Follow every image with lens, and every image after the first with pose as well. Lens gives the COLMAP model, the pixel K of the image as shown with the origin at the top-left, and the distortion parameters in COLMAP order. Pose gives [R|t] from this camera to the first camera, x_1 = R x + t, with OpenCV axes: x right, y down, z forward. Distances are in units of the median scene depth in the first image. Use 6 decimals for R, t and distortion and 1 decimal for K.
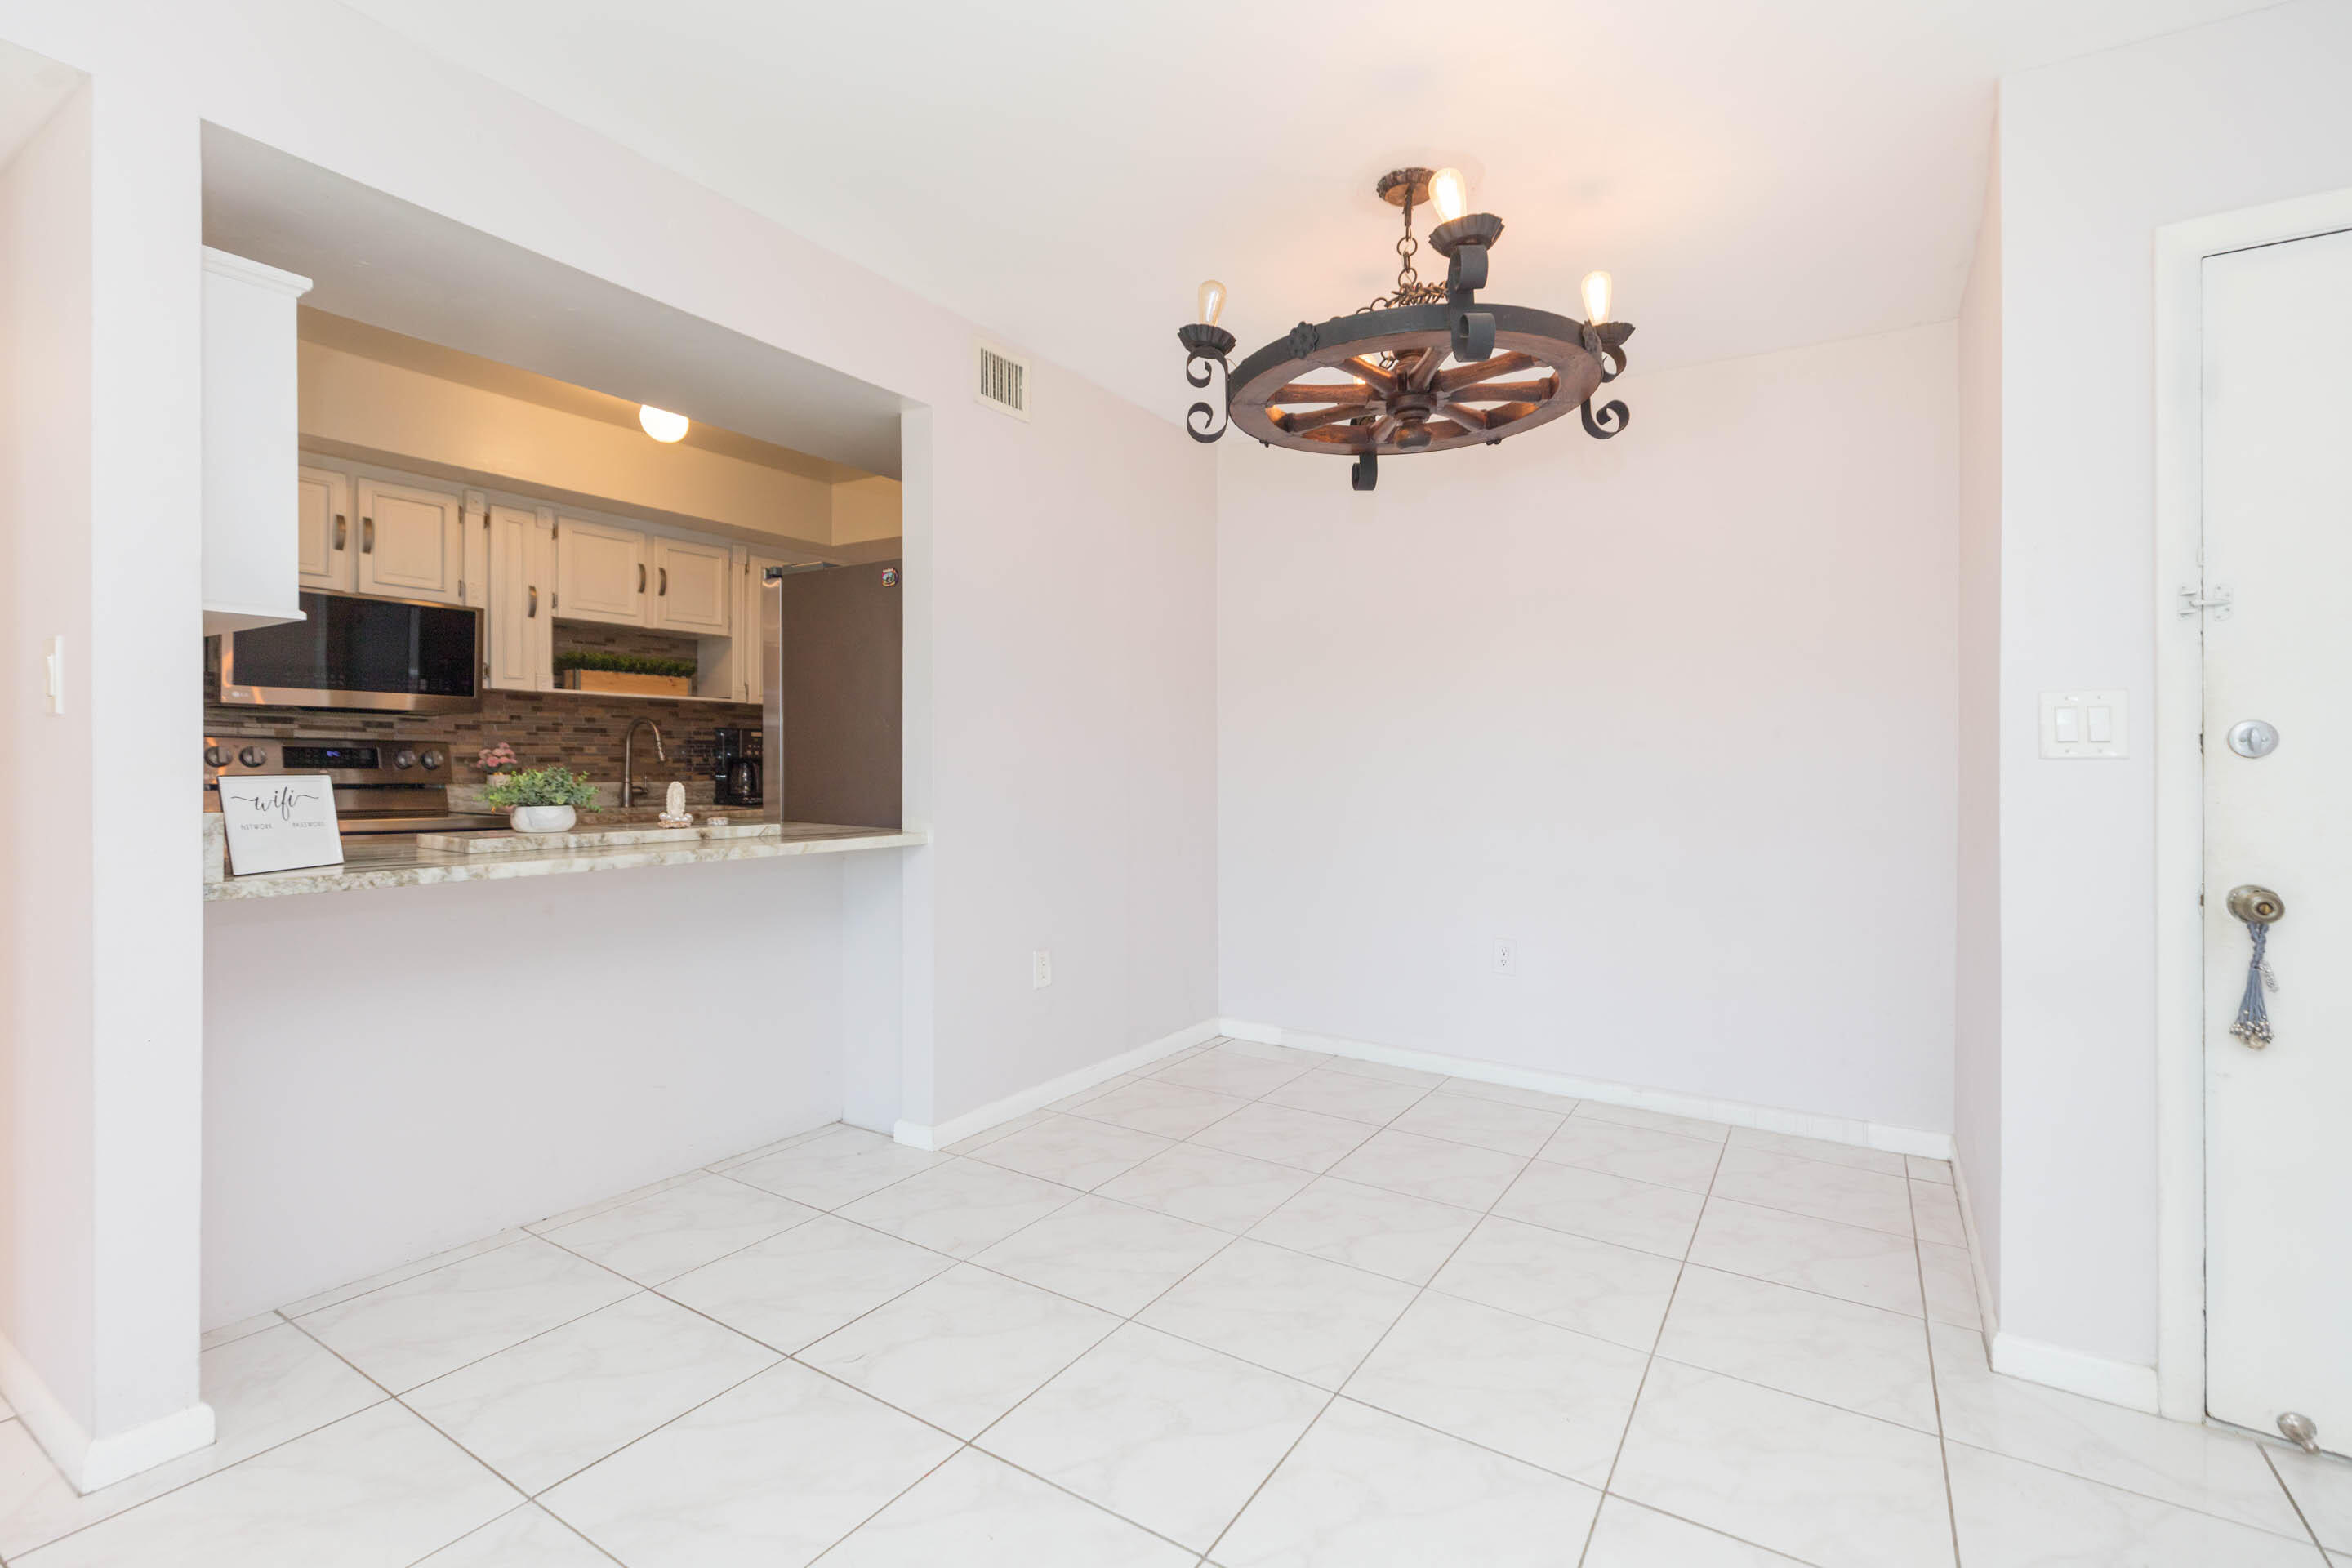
lens RADIAL K [[1093.9, 0, 1171.8], [0, 1093.9, 750.1], [0, 0, 1]] dist [0.001704, 0.000071]
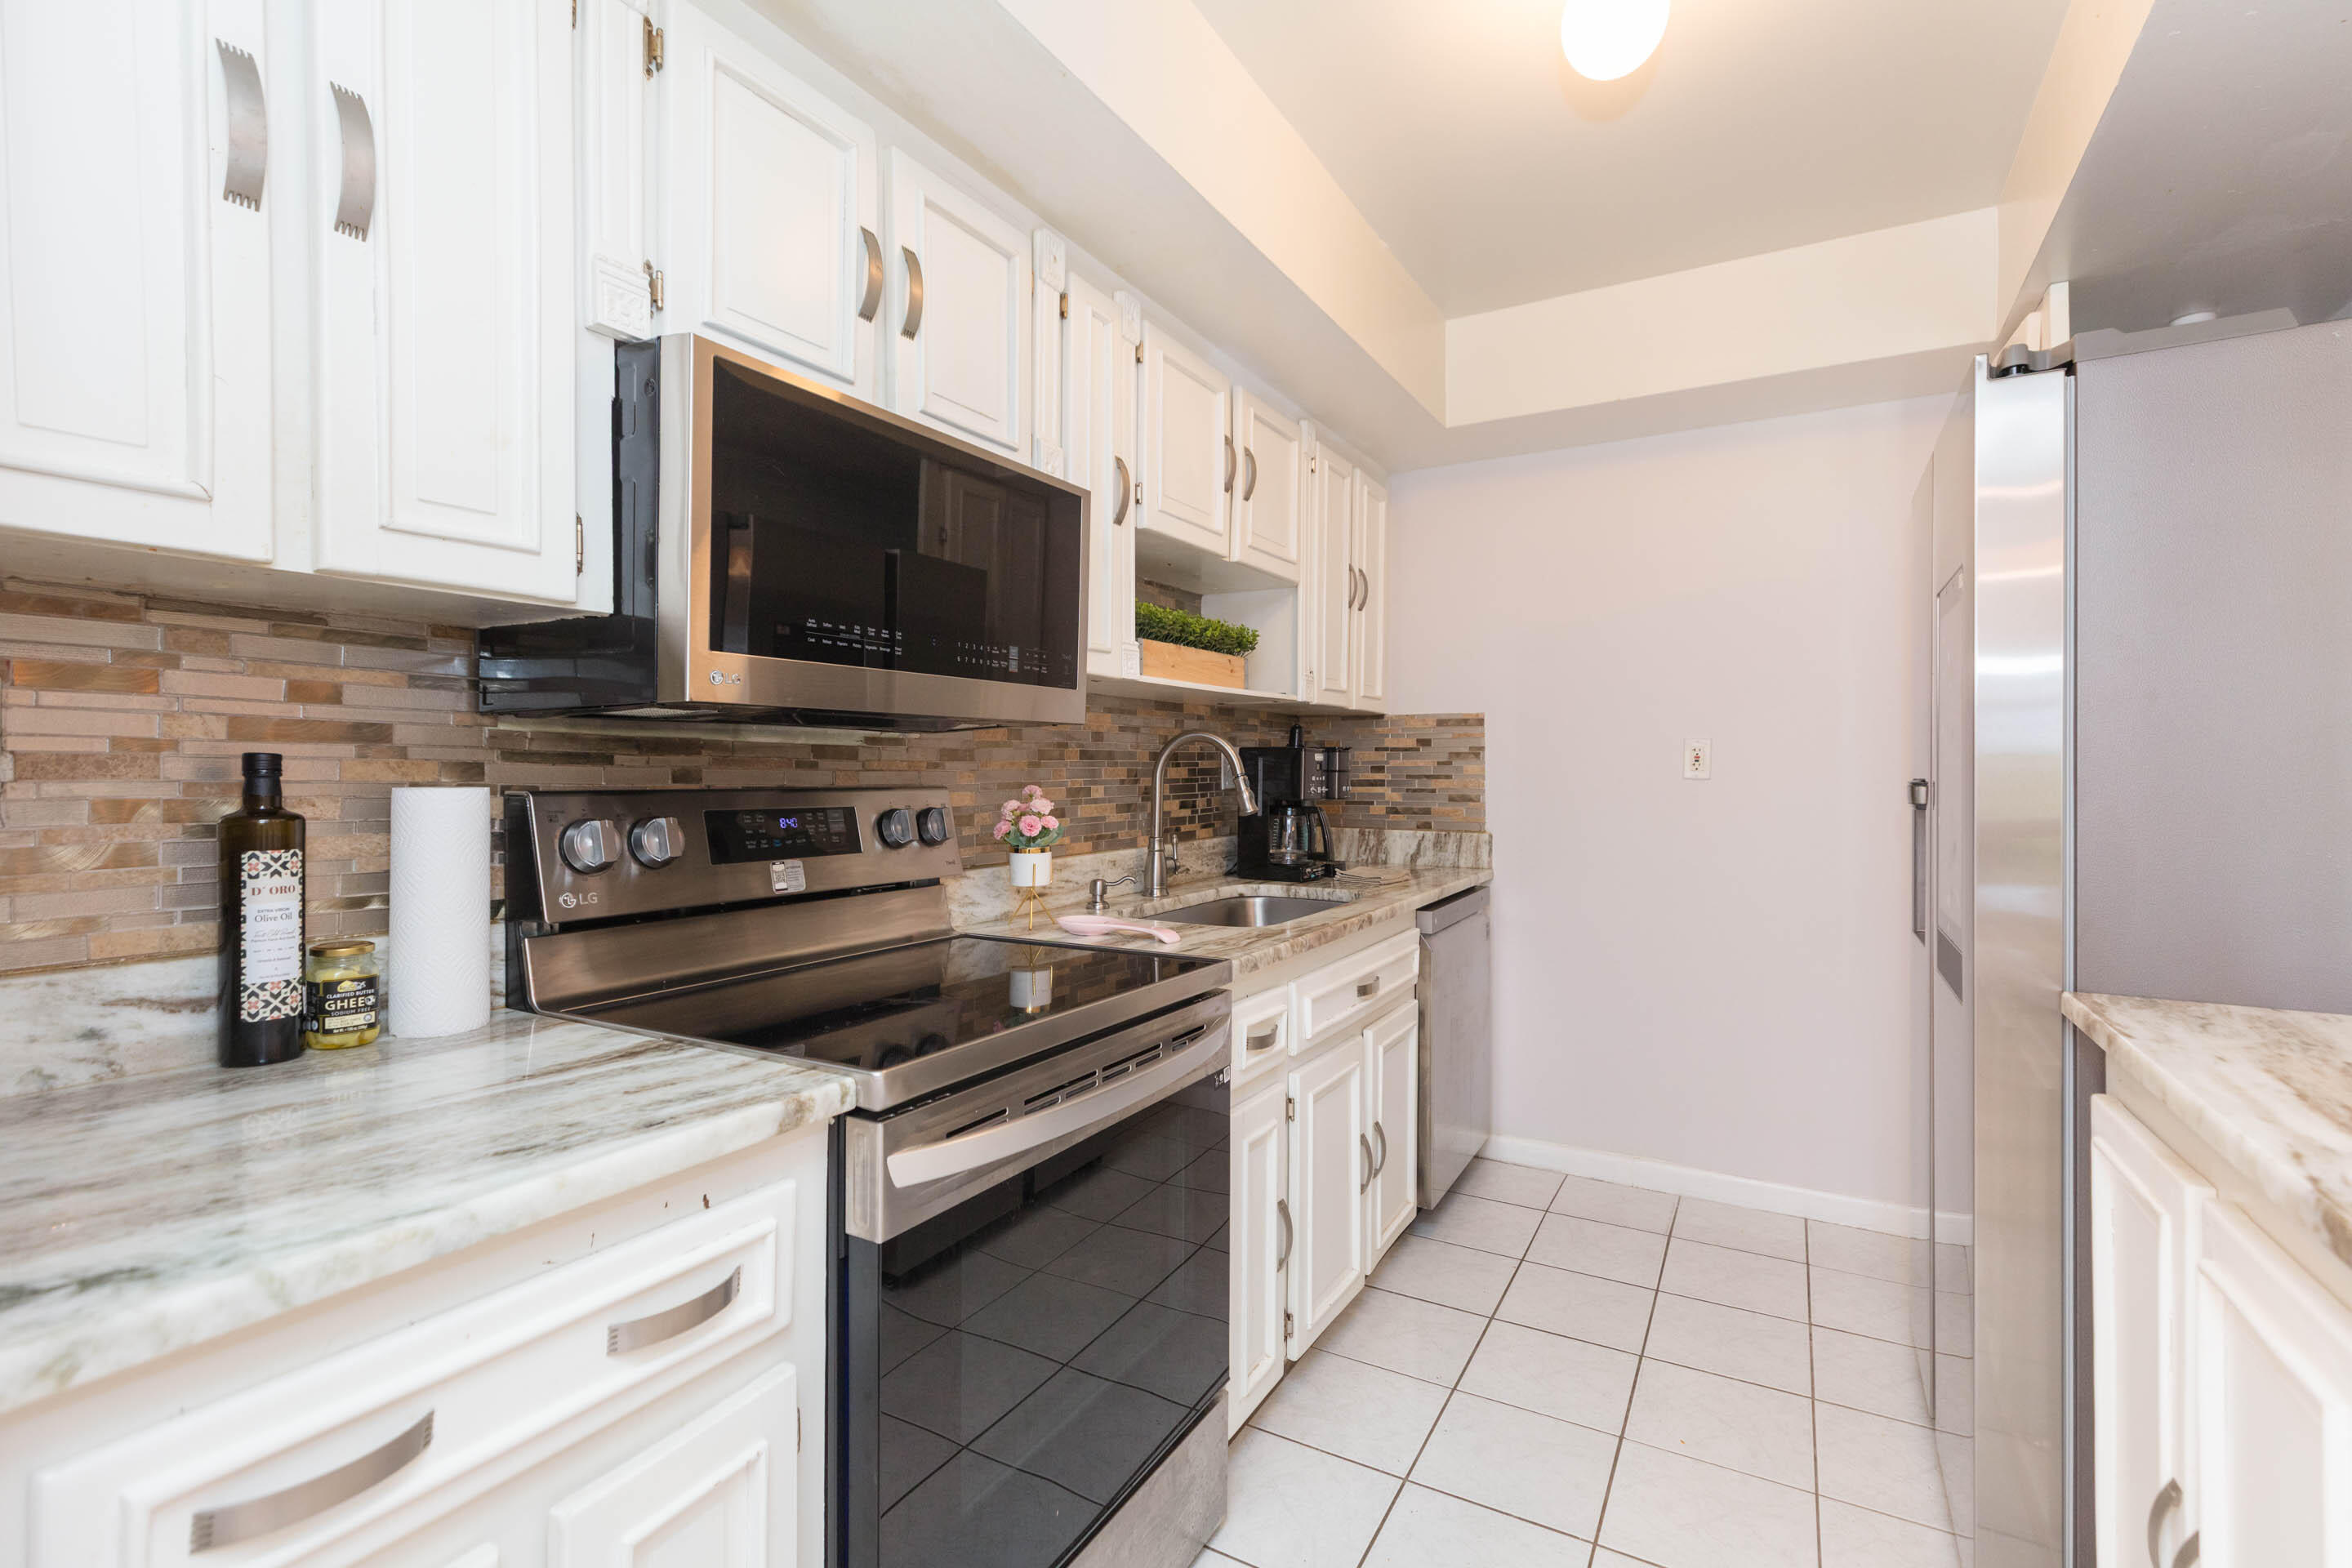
lens RADIAL K [[1069.2, 0, 1171.3], [0, 1069.2, 798.7], [0, 0, 1]] dist [0.002448, 0.000270]
pose [[0.998800, -0.016170, 0.046230, -0.712840], [0.014446, 0.999196, 0.037389, -0.022184], [-0.046798, -0.036676, 0.998231, 0.643380]]
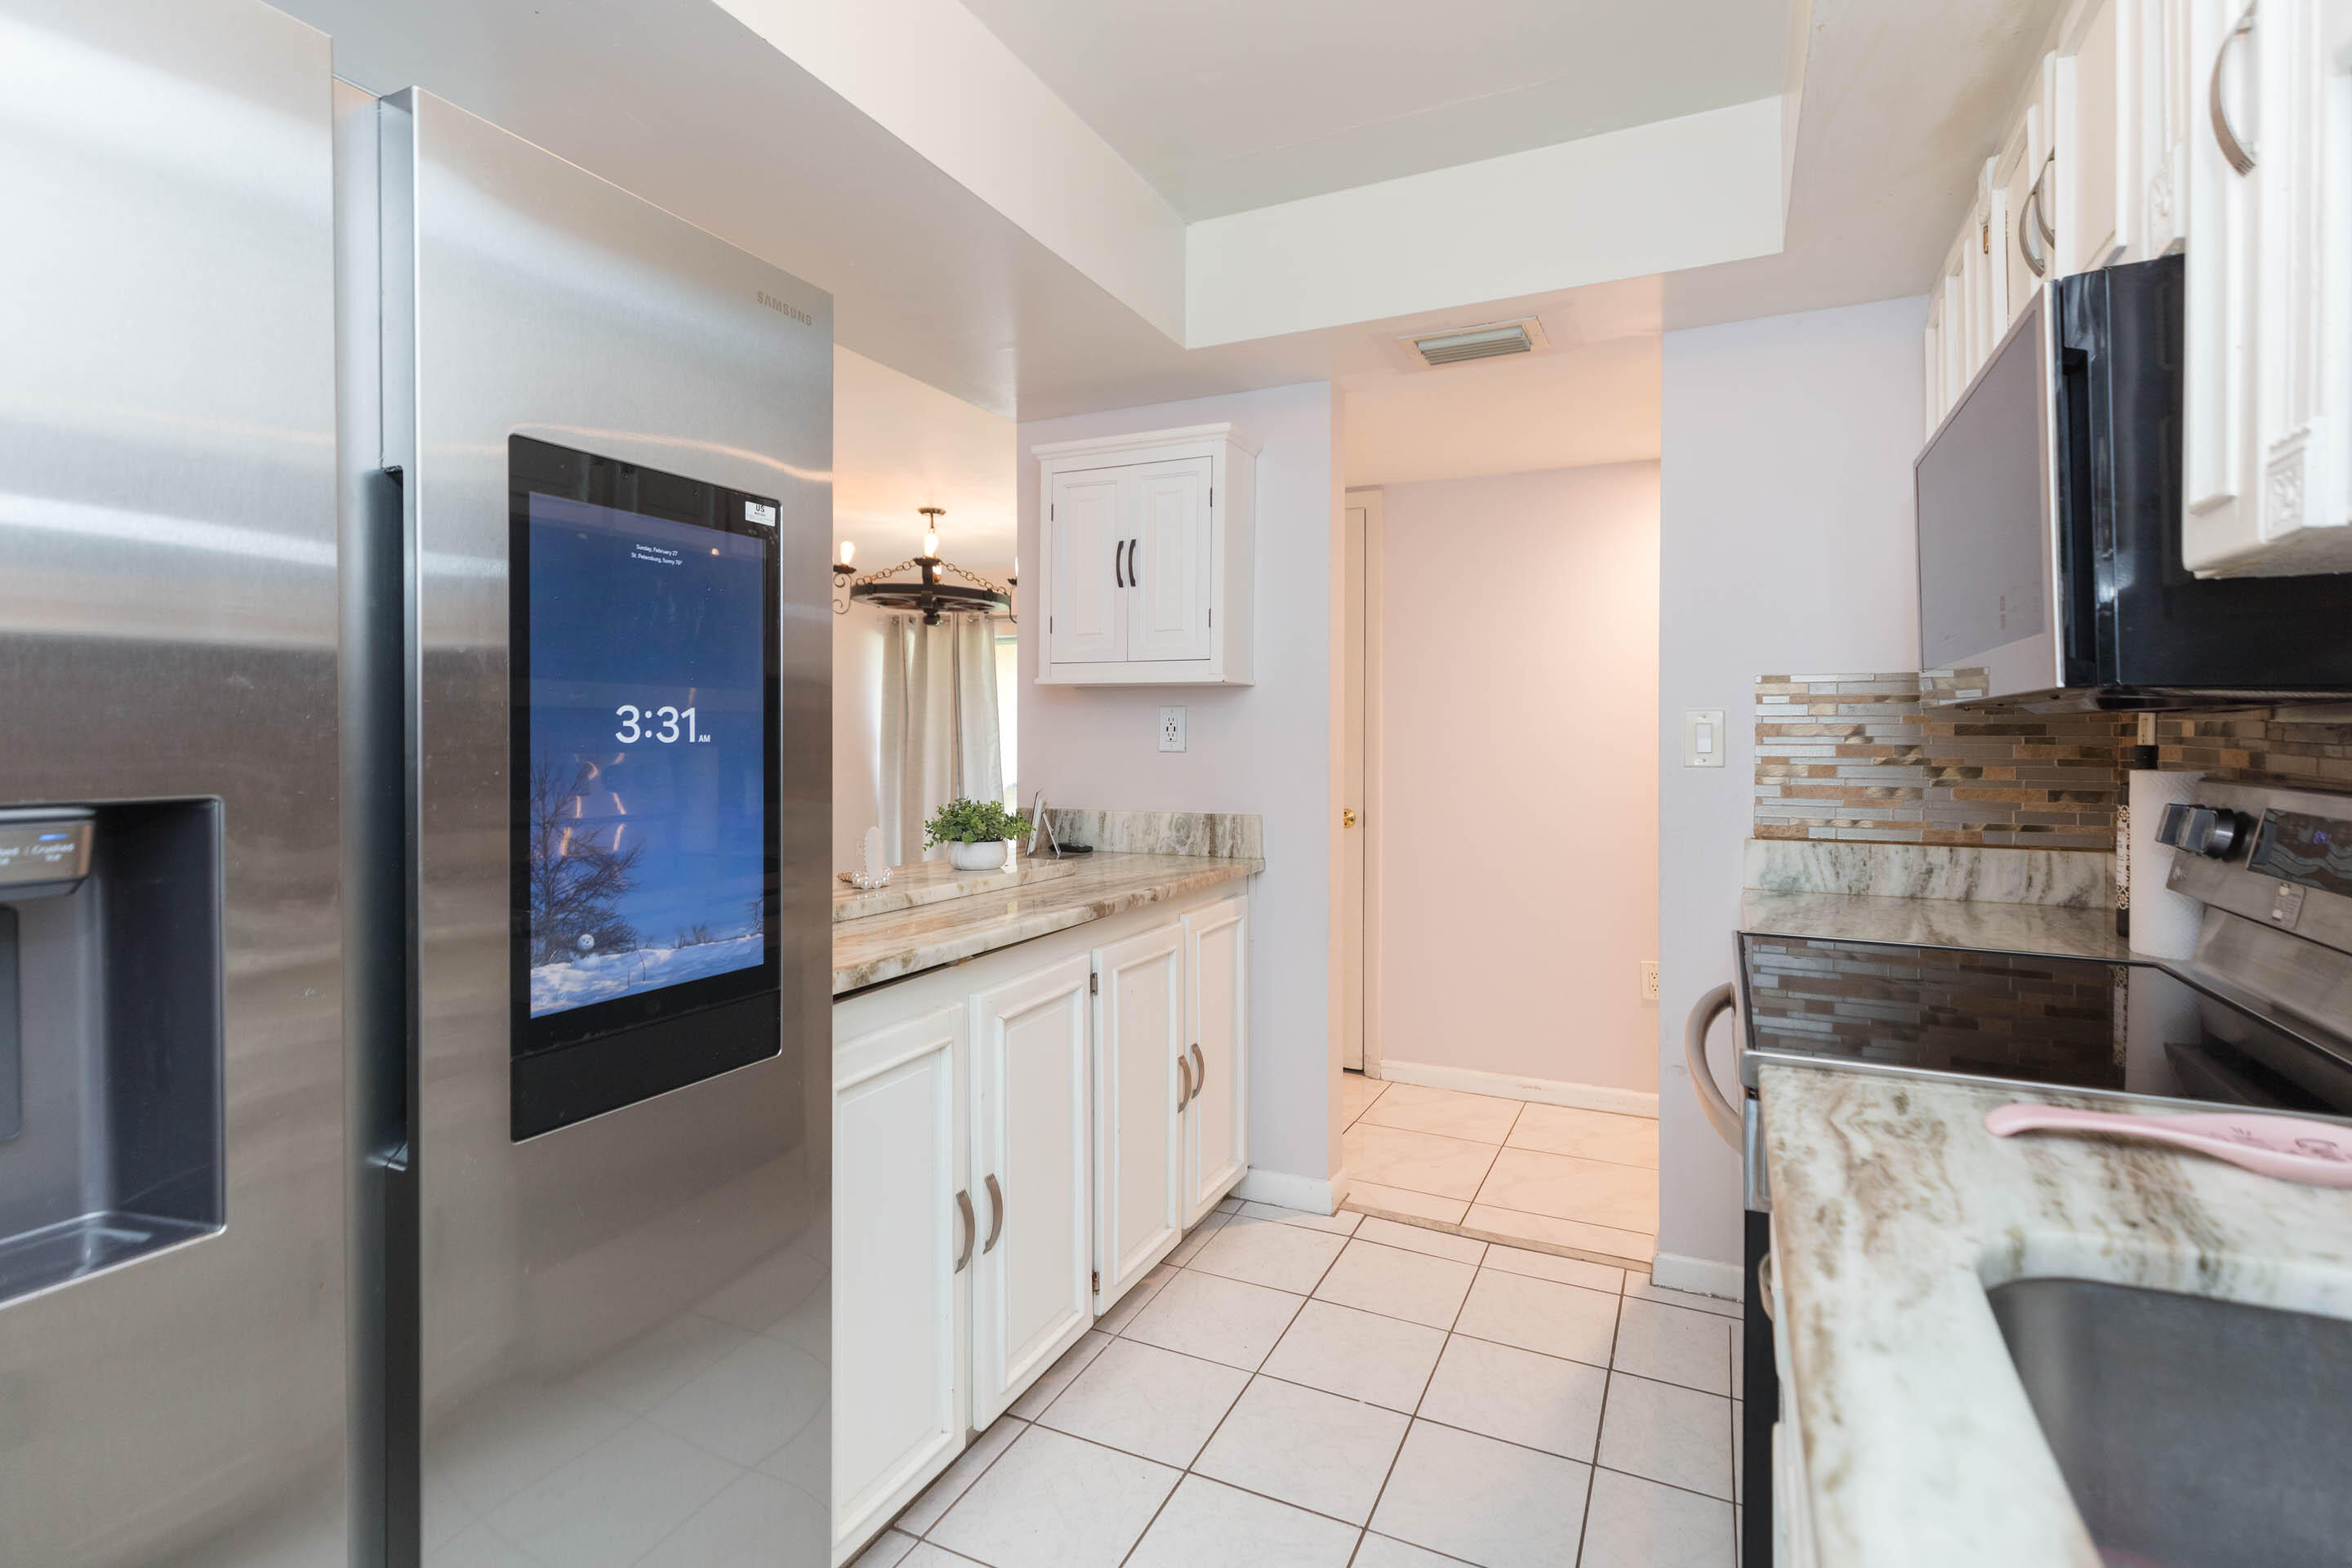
lens RADIAL K [[1093.9, 0, 1171.8], [0, 1093.9, 750.1], [0, 0, 1]] dist [0.001704, 0.000071]
pose [[-0.993770, -0.016886, -0.110168, -0.455119], [-0.017268, 0.999848, 0.002511, -0.018793], [0.110109, 0.004397, -0.993910, 1.432706]]
